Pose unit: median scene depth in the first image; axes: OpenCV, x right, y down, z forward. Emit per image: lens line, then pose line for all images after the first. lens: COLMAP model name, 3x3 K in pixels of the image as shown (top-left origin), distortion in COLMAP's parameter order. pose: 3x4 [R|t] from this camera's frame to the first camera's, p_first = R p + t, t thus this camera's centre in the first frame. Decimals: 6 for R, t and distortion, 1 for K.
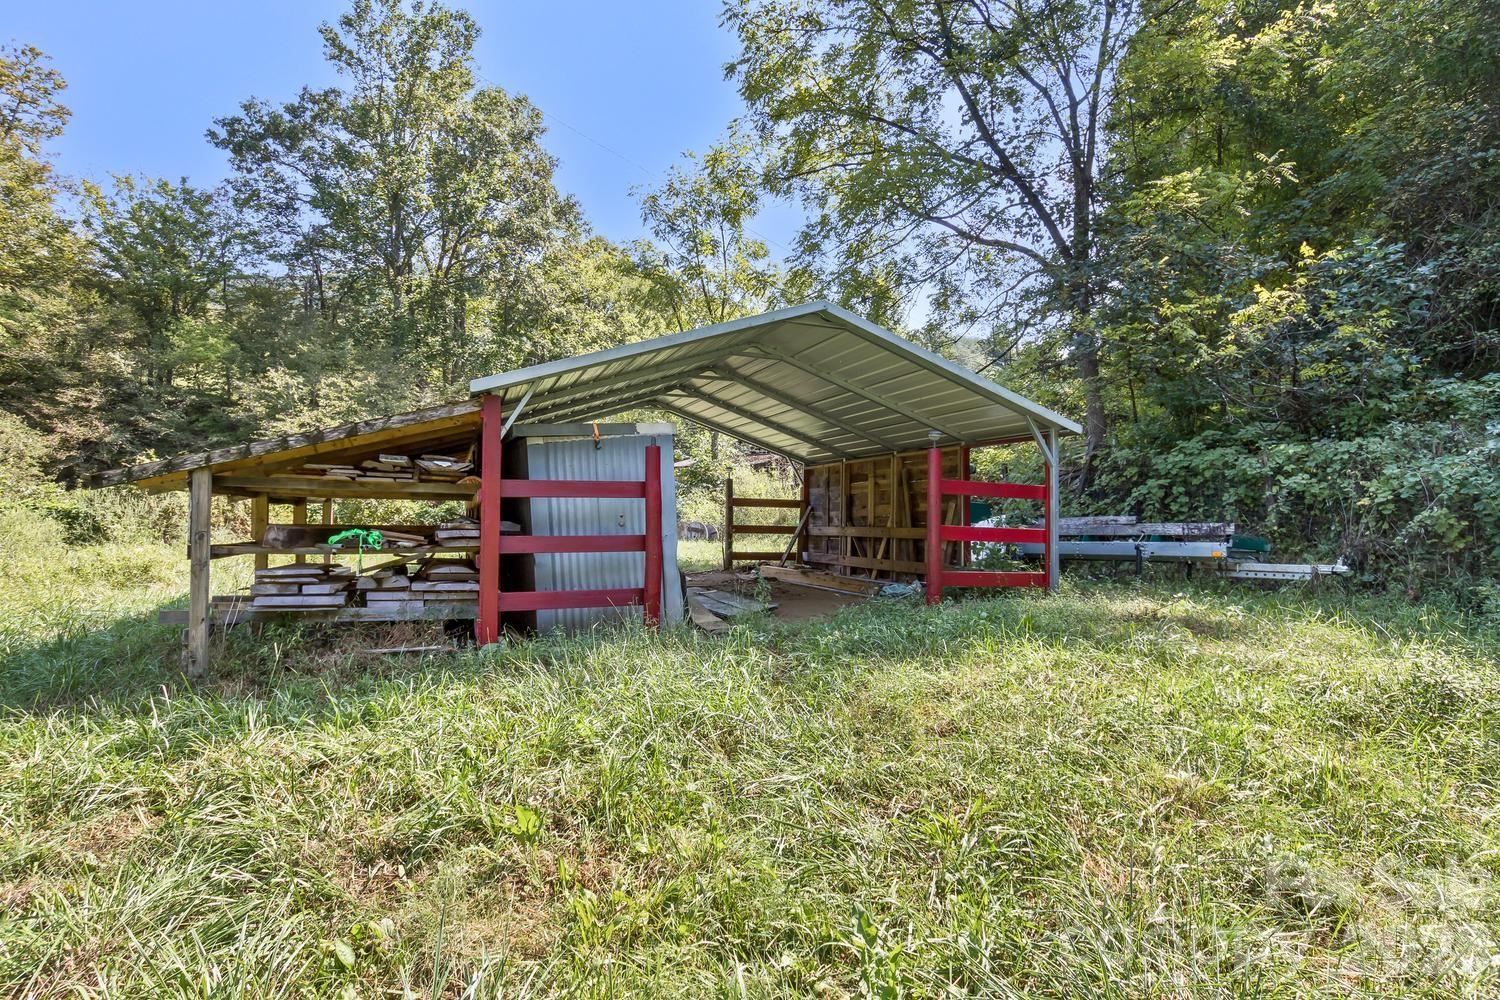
lens RADIAL K [[762.7, 0, 725.5], [0, 762.7, 520.9], [0, 0, 1]] dist [0.000797, -0.000257]
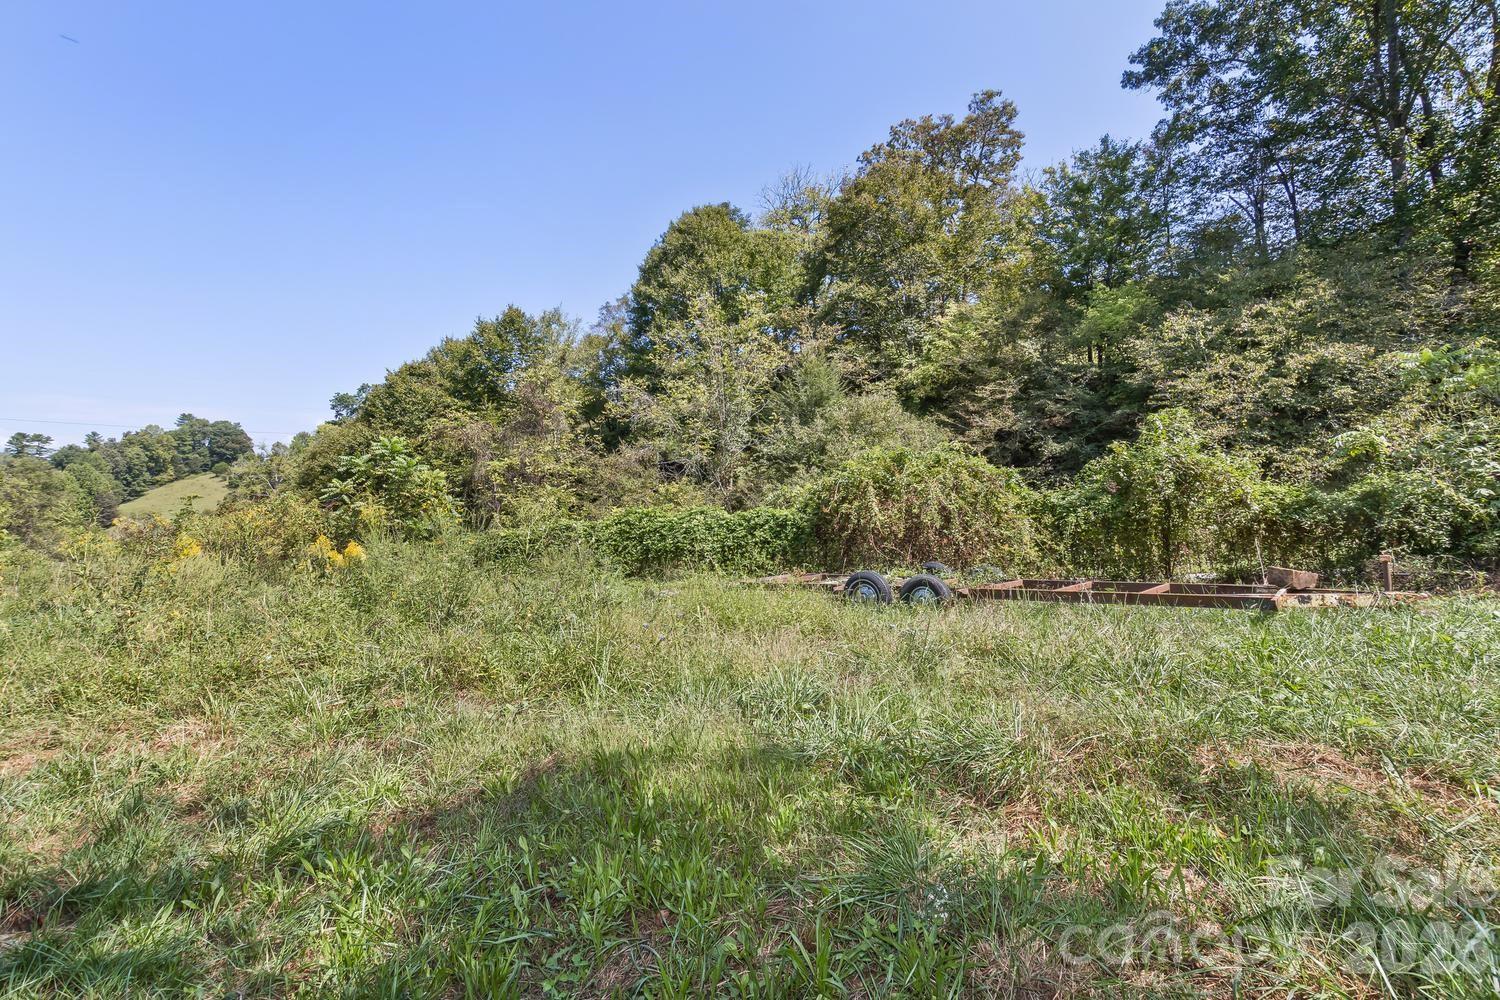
lens RADIAL K [[703.1, 0, 725.4], [0, 703.1, 491.2], [0, 0, 1]] dist [0.004238, -0.002823]
pose [[0.292356, -0.028778, -0.955877, -0.034963], [0.028487, 0.999366, -0.021375, -0.013003], [0.955885, -0.020981, 0.292990, 0.333559]]
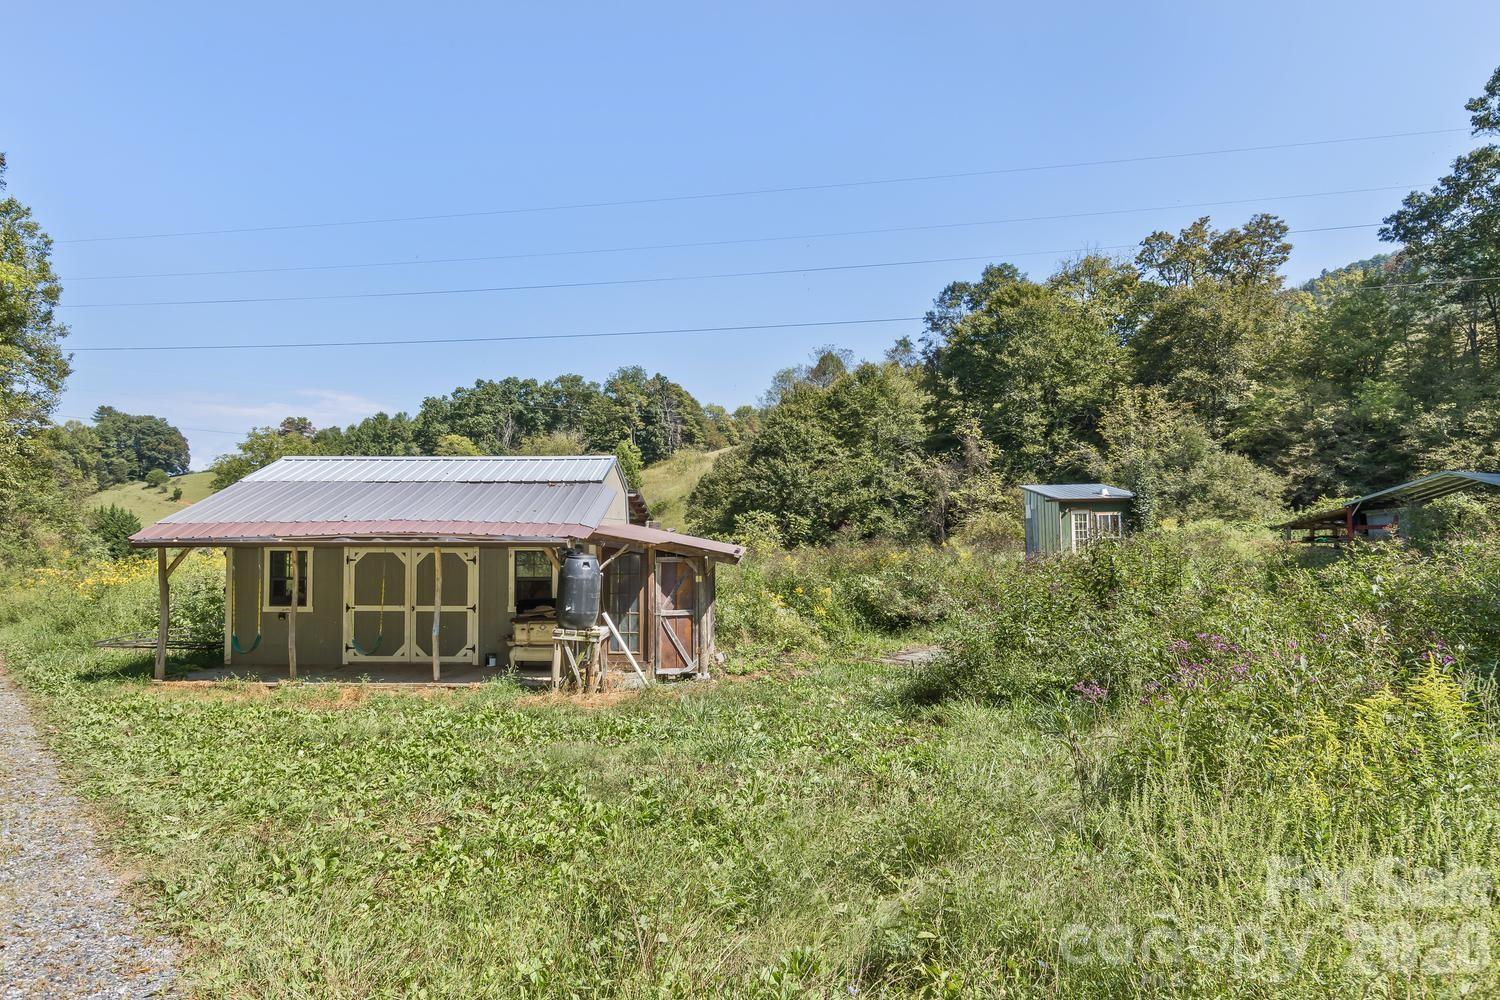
lens RADIAL K [[964.7, 0, 758.6], [0, 964.7, 484.0], [0, 0, 1]] dist [-0.002193, -0.003160]
pose [[0.318488, -0.053511, -0.946415, 0.603833], [0.017949, 0.998567, -0.050420, -0.012241], [0.947757, -0.000929, 0.318992, -0.622864]]
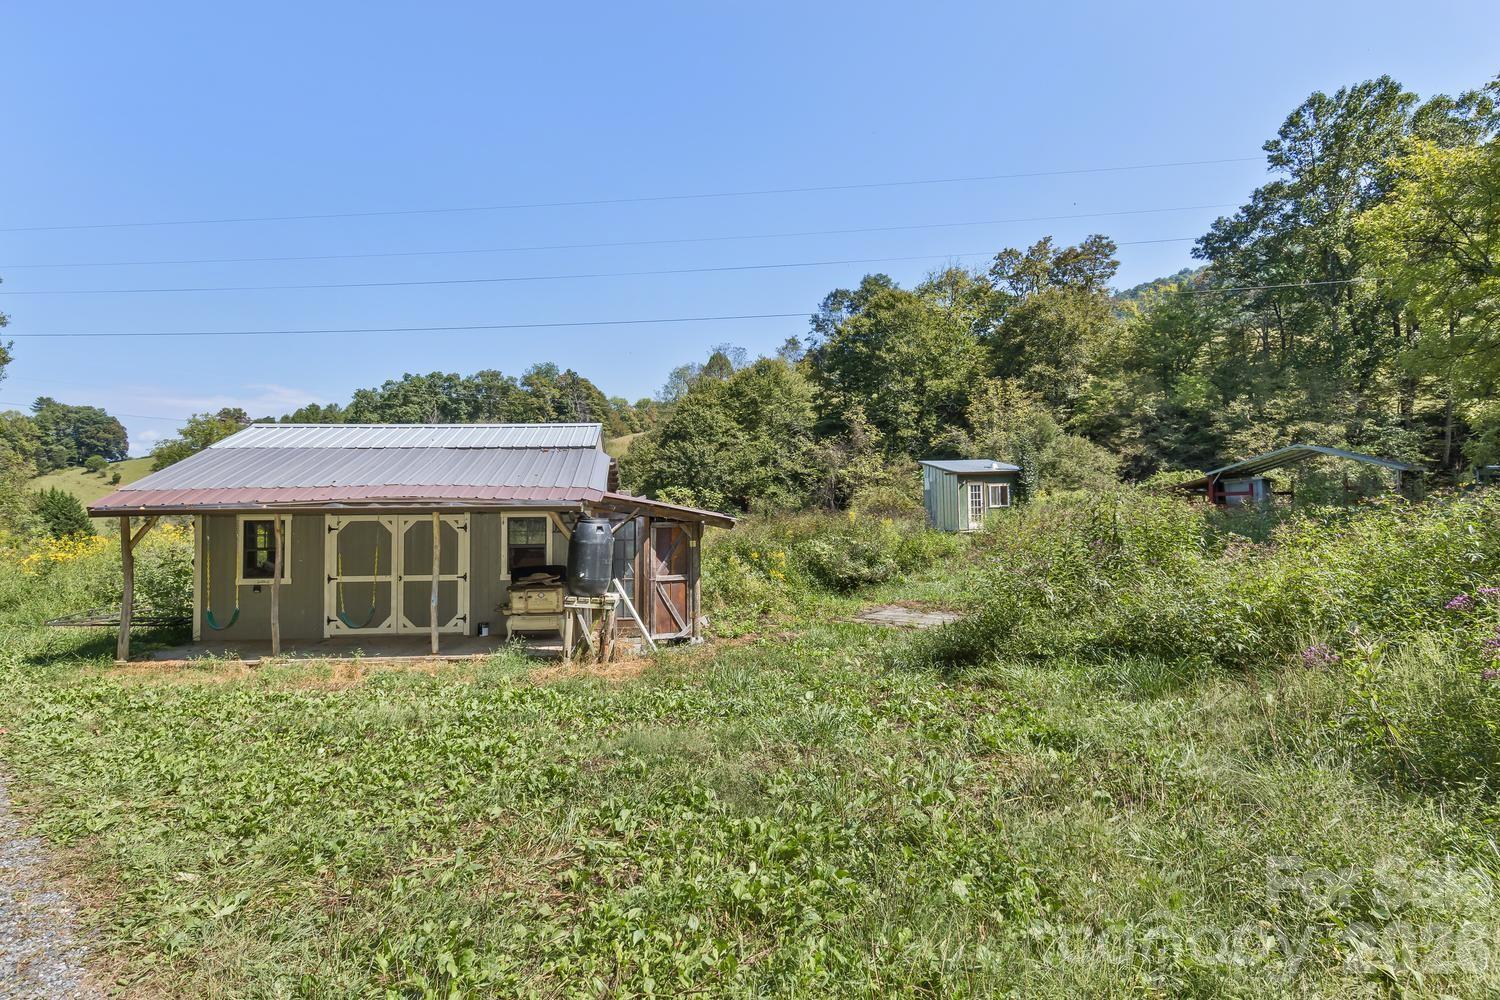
lens RADIAL K [[824.4, 0, 735.7], [0, 824.4, 475.0], [0, 0, 1]] dist [0.003969, -0.005795]
pose [[0.412843, -0.046569, -0.909611, 0.528557], [0.027671, 0.998872, -0.038580, -0.007987], [0.910382, -0.009243, 0.413666, -0.647590]]
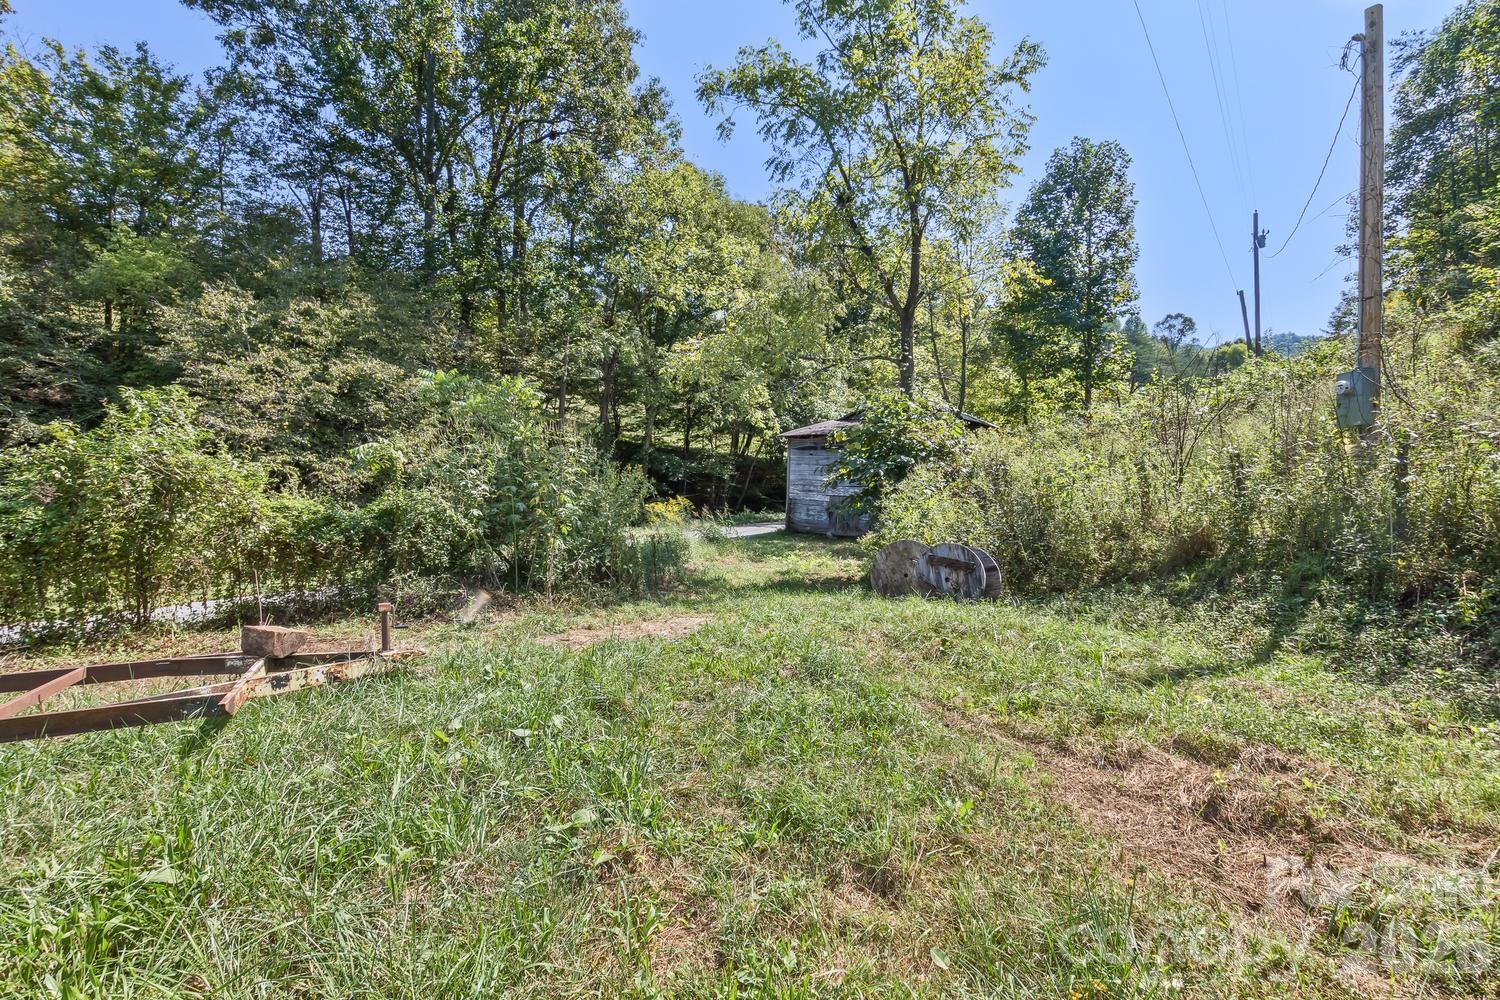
lens RADIAL K [[703.1, 0, 724.8], [0, 703.1, 496.5], [0, 0, 1]] dist [0.004238, -0.002823]
pose [[0.994805, 0.005347, -0.101658, -0.086316], [-0.005588, 0.999982, -0.002078, -0.017260], [0.101645, 0.002635, 0.994817, 0.432831]]
